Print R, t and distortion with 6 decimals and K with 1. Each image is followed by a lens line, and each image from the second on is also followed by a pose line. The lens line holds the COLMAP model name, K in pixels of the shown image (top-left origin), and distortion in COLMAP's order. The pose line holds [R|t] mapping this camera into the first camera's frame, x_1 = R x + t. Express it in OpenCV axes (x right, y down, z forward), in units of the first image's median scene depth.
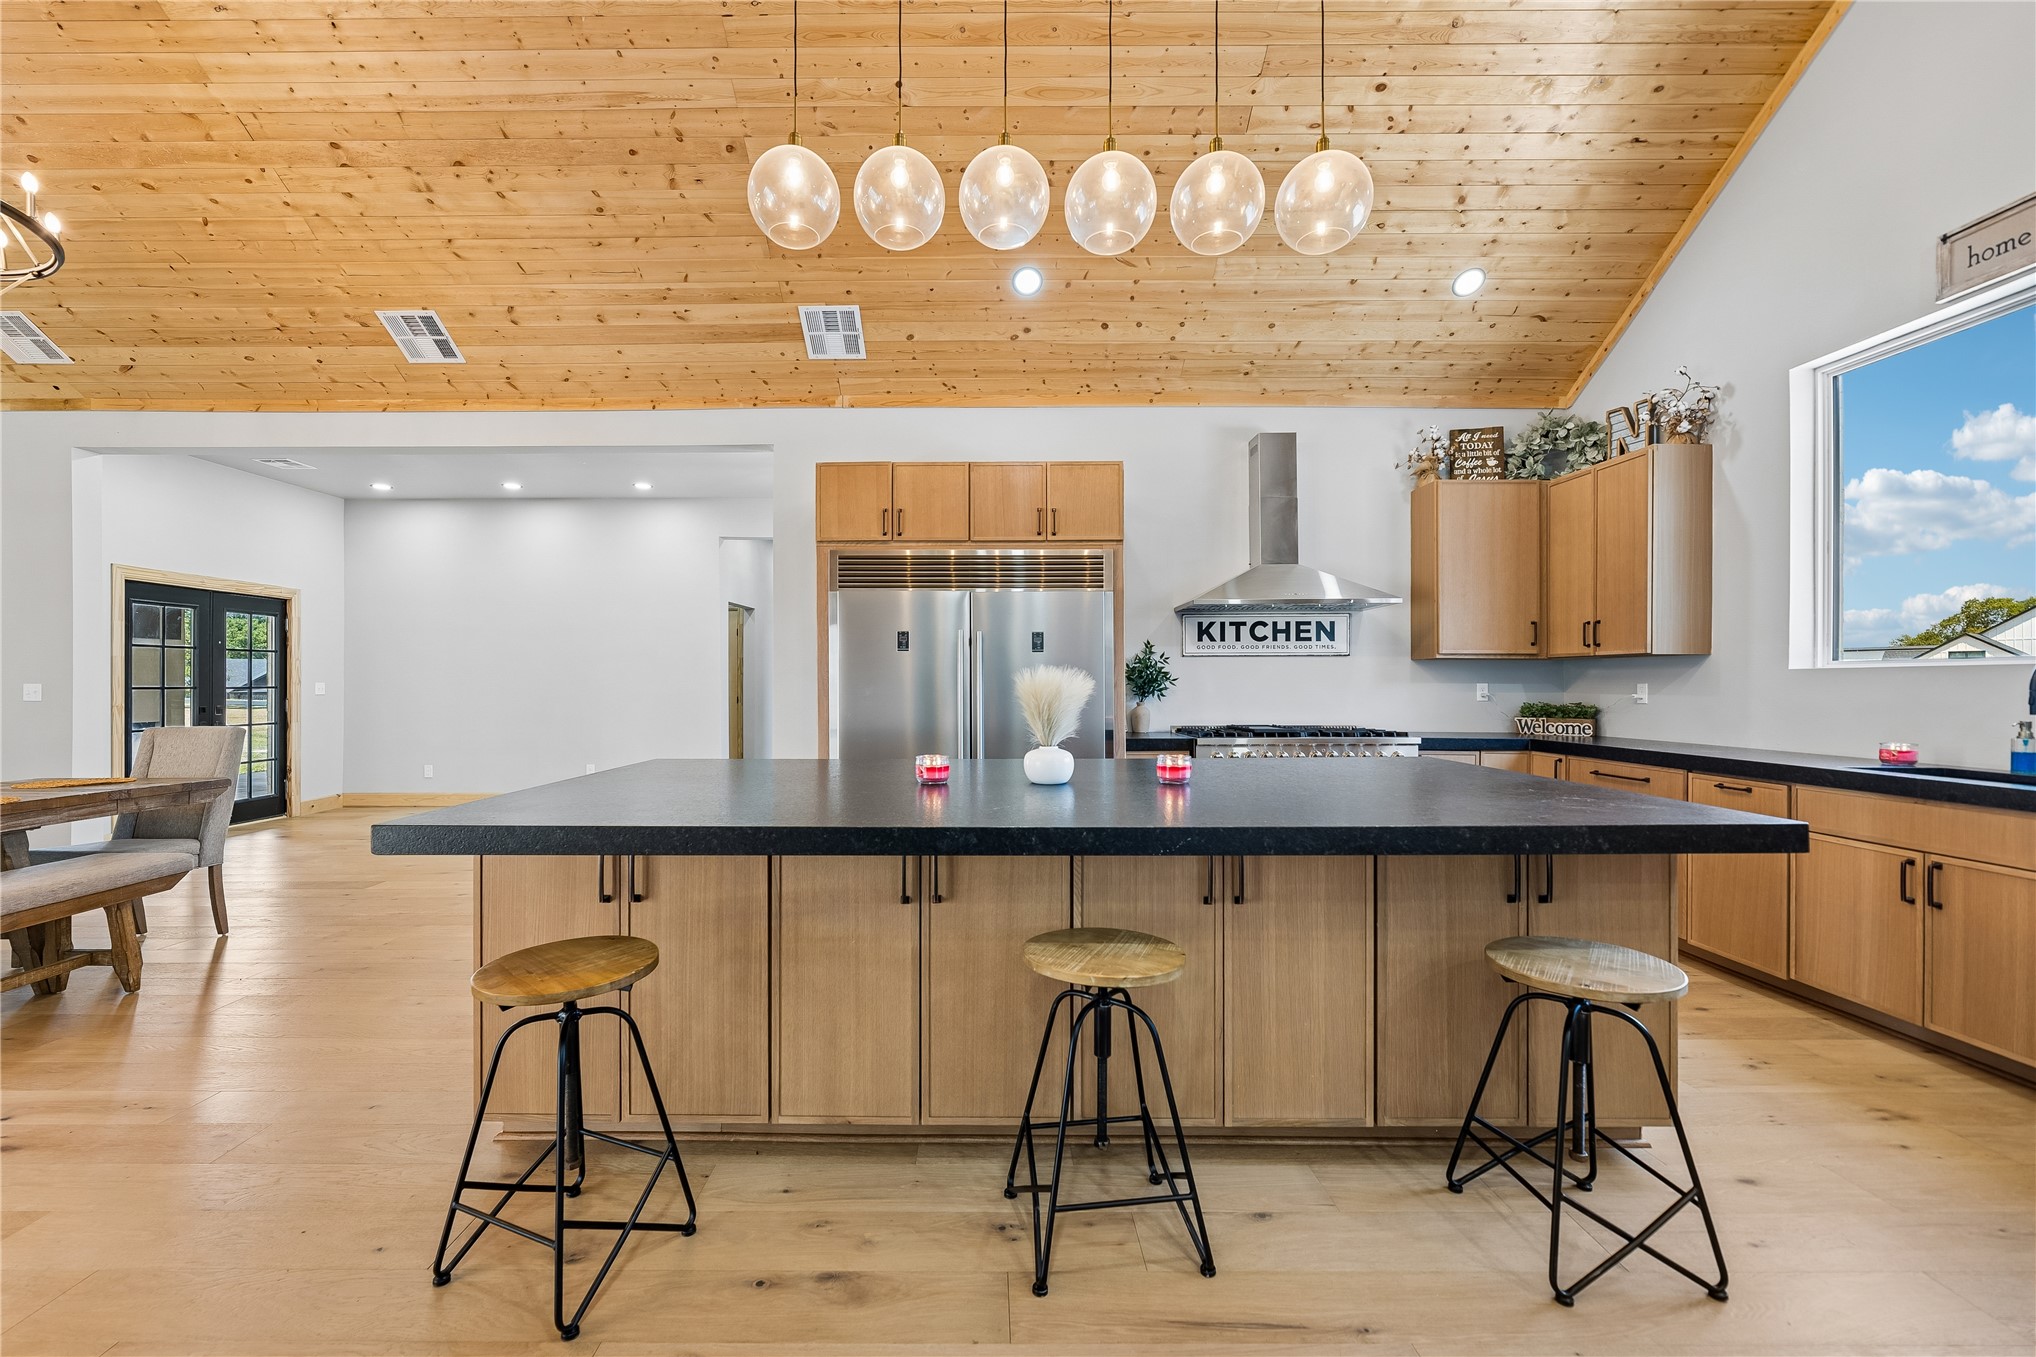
lens RADIAL K [[837.3, 0, 979.1], [0, 837.3, 686.0], [0, 0, 1]] dist [-0.001154, 0.000154]
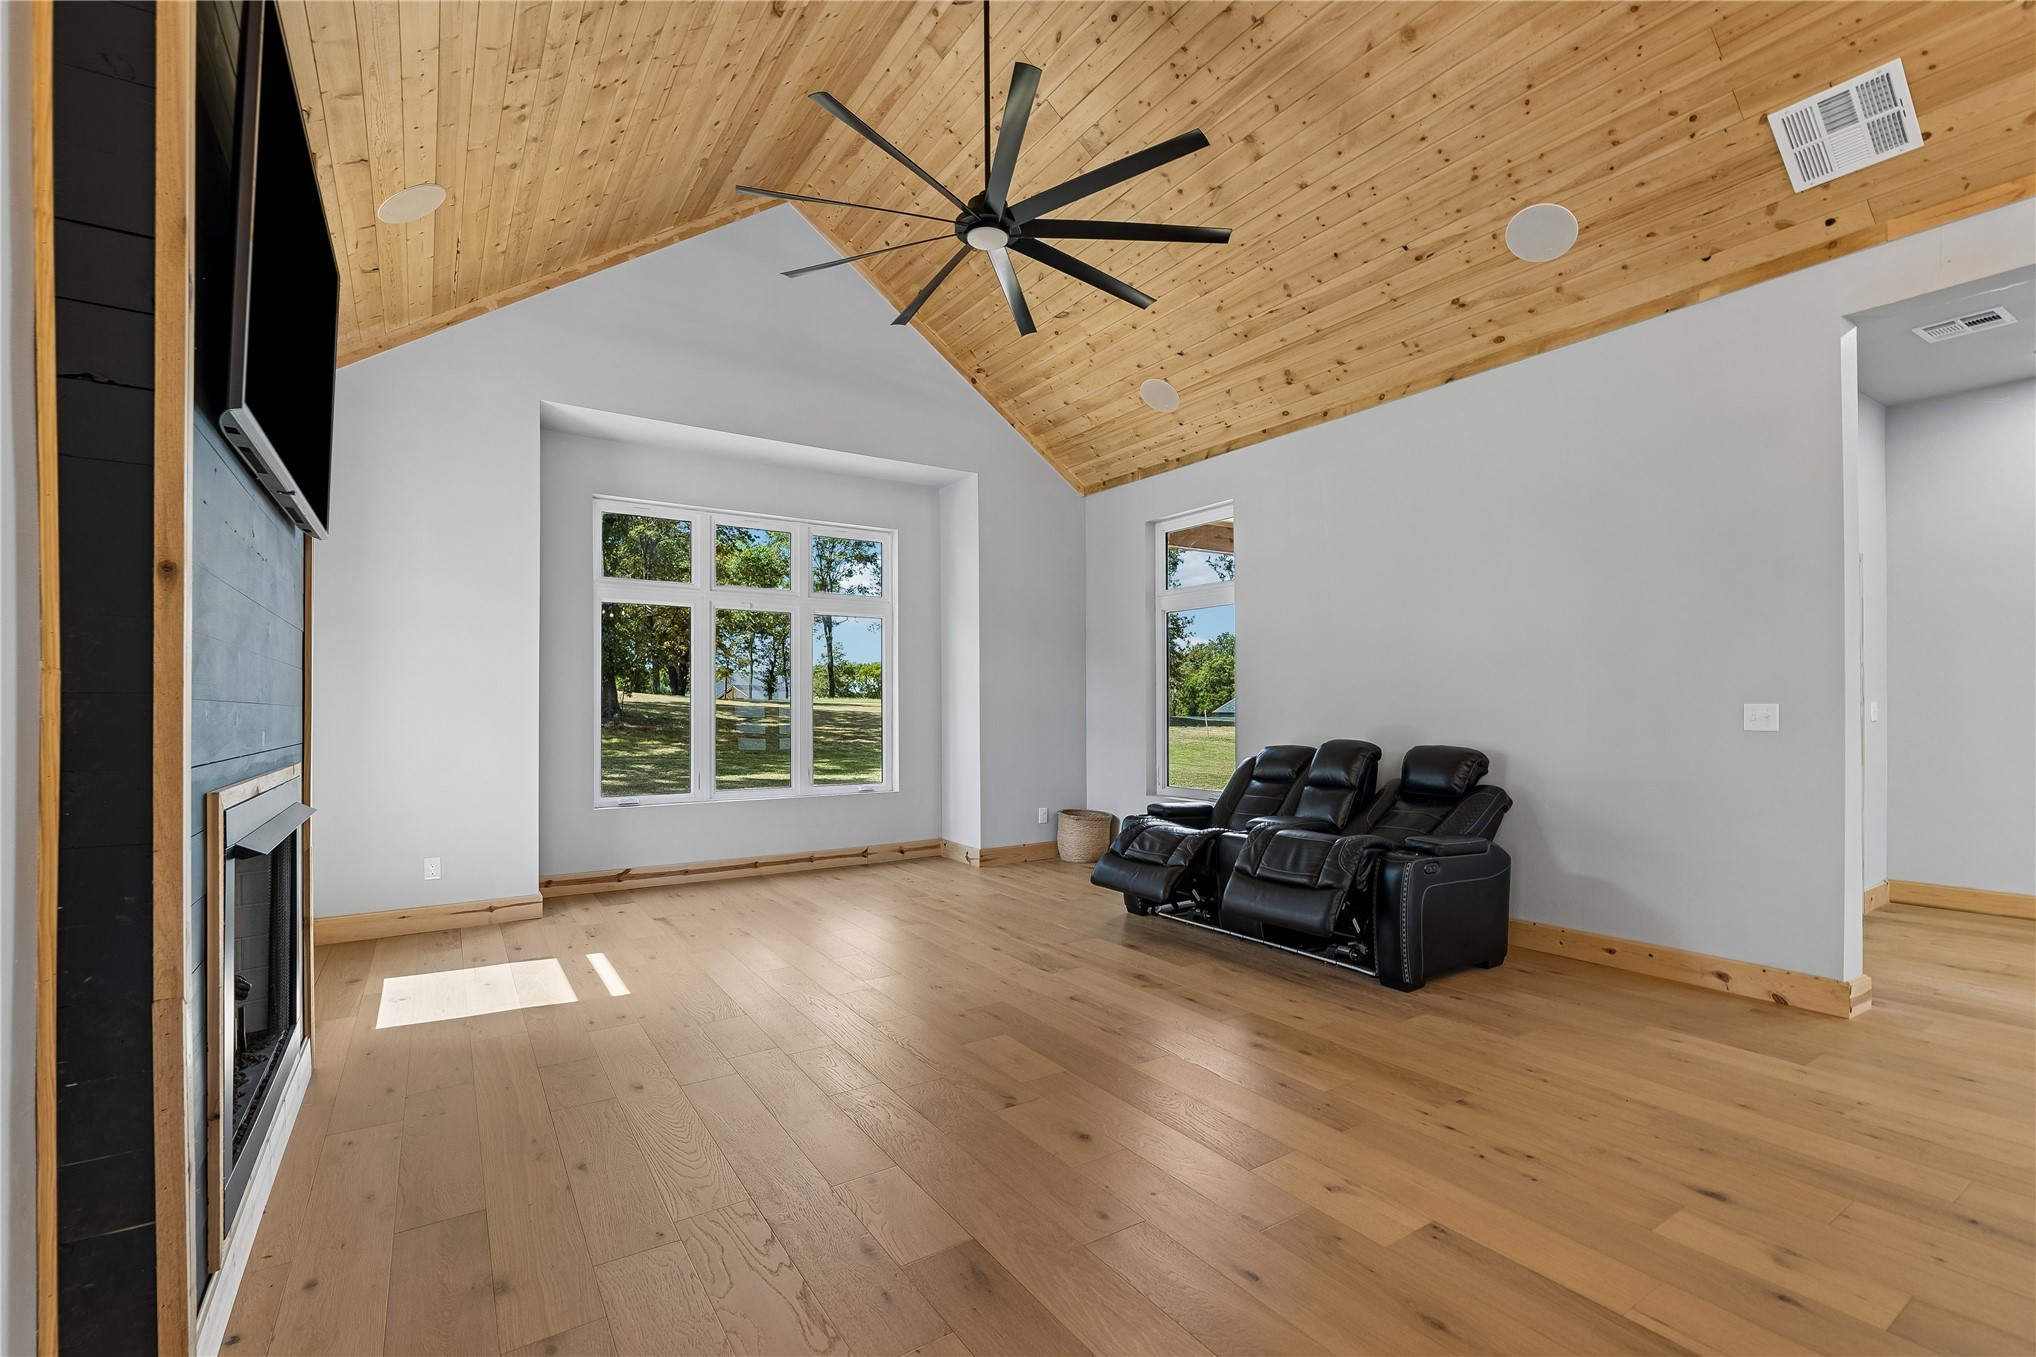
lens RADIAL K [[881.1, 0, 1013.6], [0, 881.1, 703.0], [0, 0, 1]] dist [0.000568, -0.000080]
pose [[0.562586, -0.004624, -0.826726, -0.988840], [0.001443, 0.999988, -0.004611, -0.001749], [0.826737, 0.001401, 0.562586, 0.155426]]
